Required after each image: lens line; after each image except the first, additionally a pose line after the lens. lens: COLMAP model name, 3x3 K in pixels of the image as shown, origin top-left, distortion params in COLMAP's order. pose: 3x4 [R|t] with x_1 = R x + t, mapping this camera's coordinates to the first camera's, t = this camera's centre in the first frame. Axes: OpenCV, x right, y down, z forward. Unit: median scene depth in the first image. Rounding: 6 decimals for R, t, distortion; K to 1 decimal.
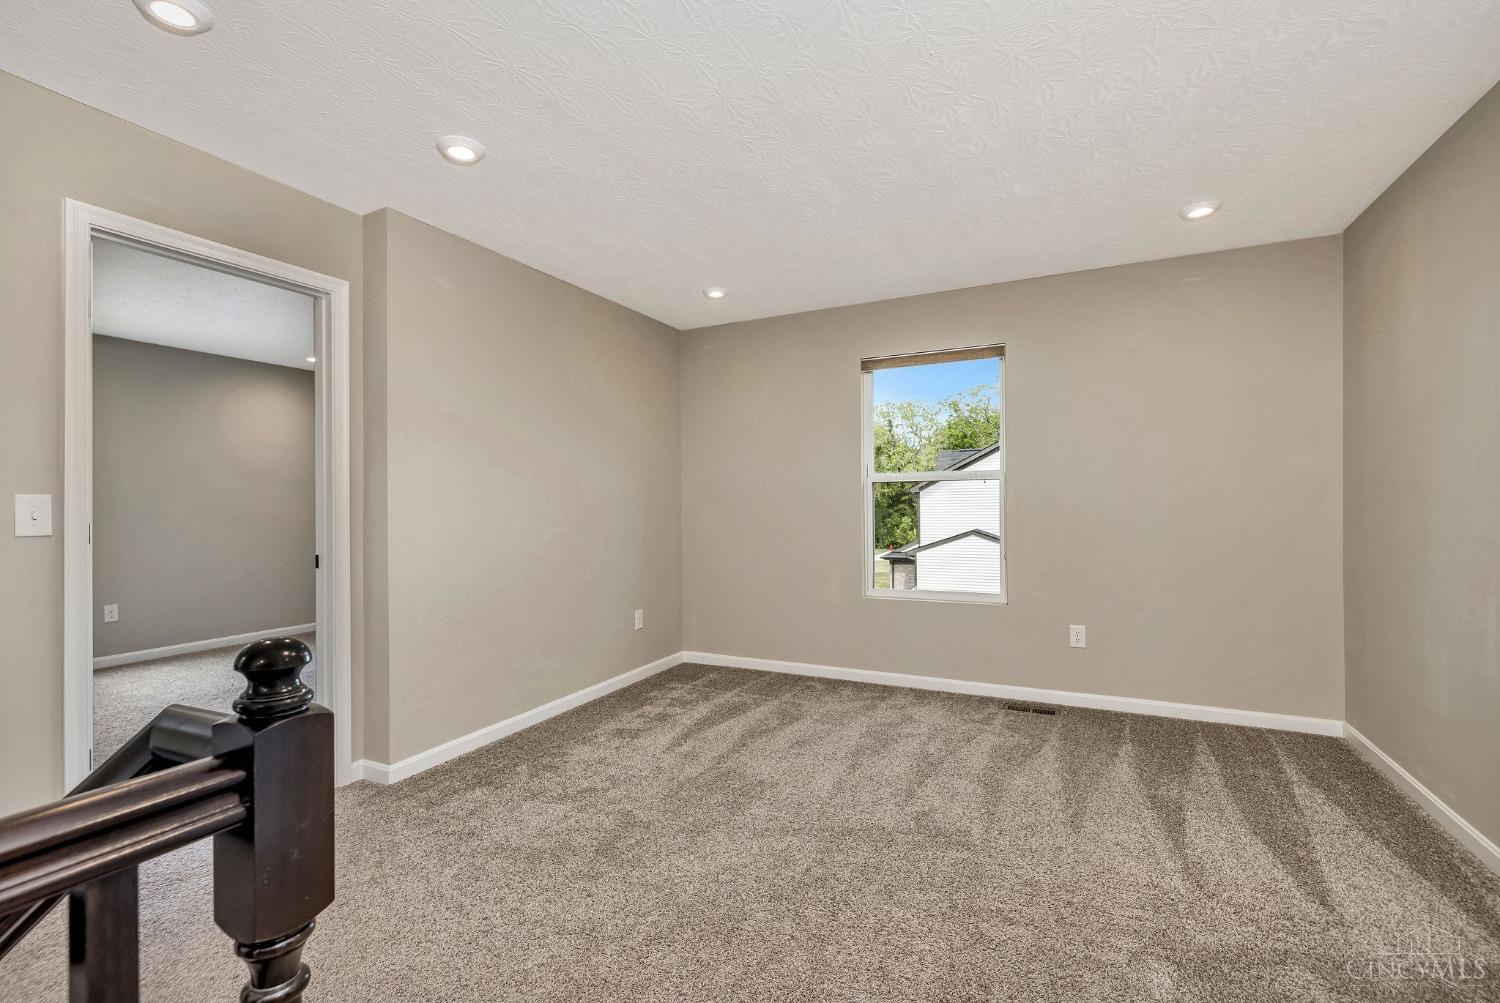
lens RADIAL K [[656.9, 0, 754.4], [0, 656.9, 497.5], [0, 0, 1]] dist [0.003061, -0.000436]
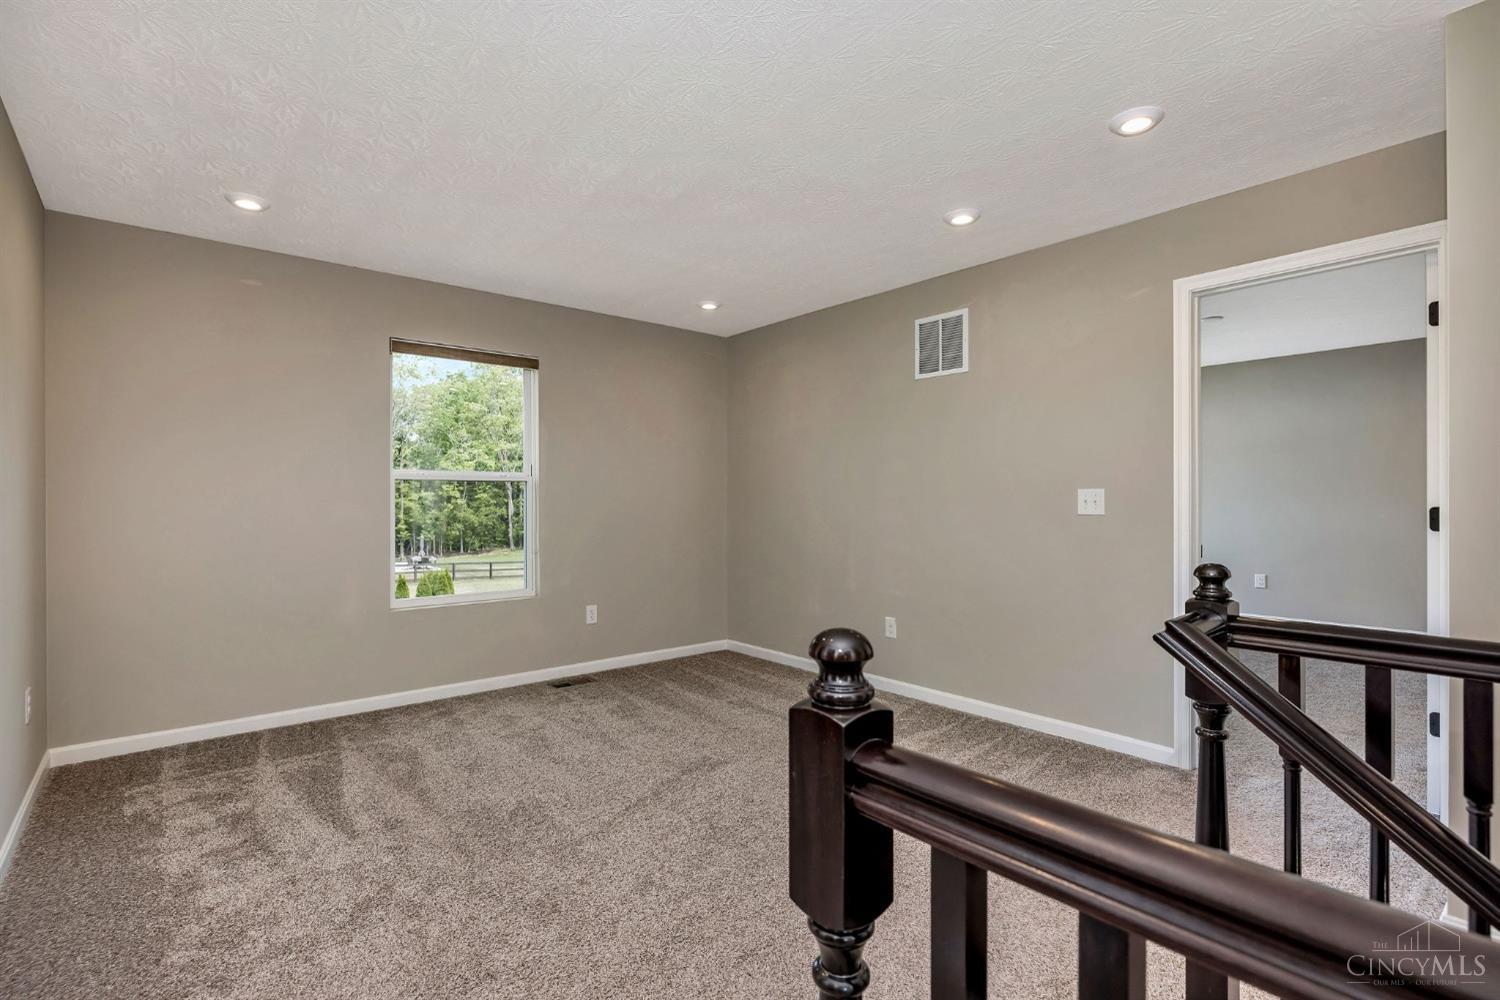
lens RADIAL K [[681.9, 0, 752.5], [0, 681.9, 500.2], [0, 0, 1]] dist [-0.005318, -0.000268]
pose [[0.416646, 0.006367, 0.909046, -0.551223], [-0.014398, 0.999896, -0.000405, -0.001873], [-0.908955, -0.012919, 0.416695, 0.226142]]
